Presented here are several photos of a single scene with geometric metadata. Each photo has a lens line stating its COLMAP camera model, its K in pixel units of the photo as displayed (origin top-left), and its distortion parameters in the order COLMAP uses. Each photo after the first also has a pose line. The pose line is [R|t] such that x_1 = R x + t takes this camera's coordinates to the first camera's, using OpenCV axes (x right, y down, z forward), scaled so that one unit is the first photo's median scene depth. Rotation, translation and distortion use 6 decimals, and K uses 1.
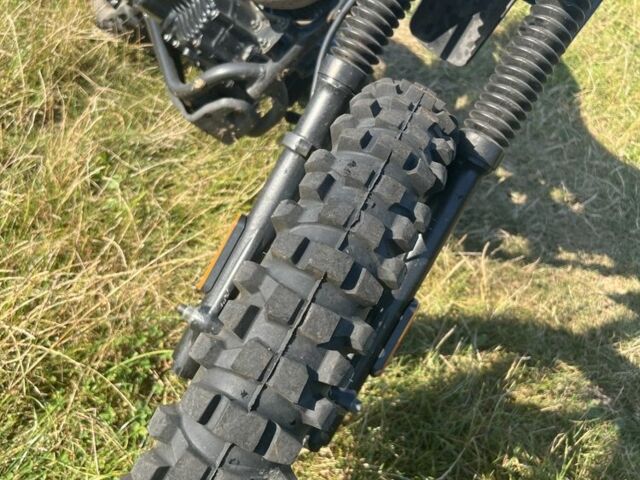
lens RADIAL K [[626.6, 0, 320.0], [0, 626.6, 240.0], [0, 0, 1]] dist [0.058002, -0.115452]
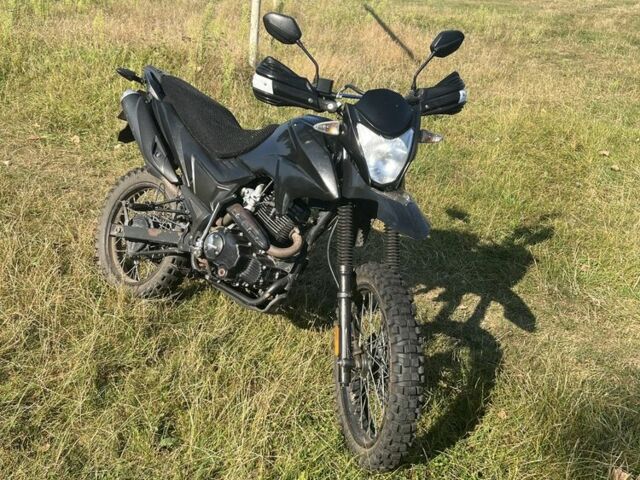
lens RADIAL K [[626.6, 0, 320.0], [0, 626.6, 240.0], [0, 0, 1]] dist [0.058002, -0.115452]
pose [[0.831335, -0.416829, 0.367608, -0.467862], [0.476233, 0.875245, -0.084551, -0.078176], [-0.286504, 0.245357, 0.926129, -0.757426]]
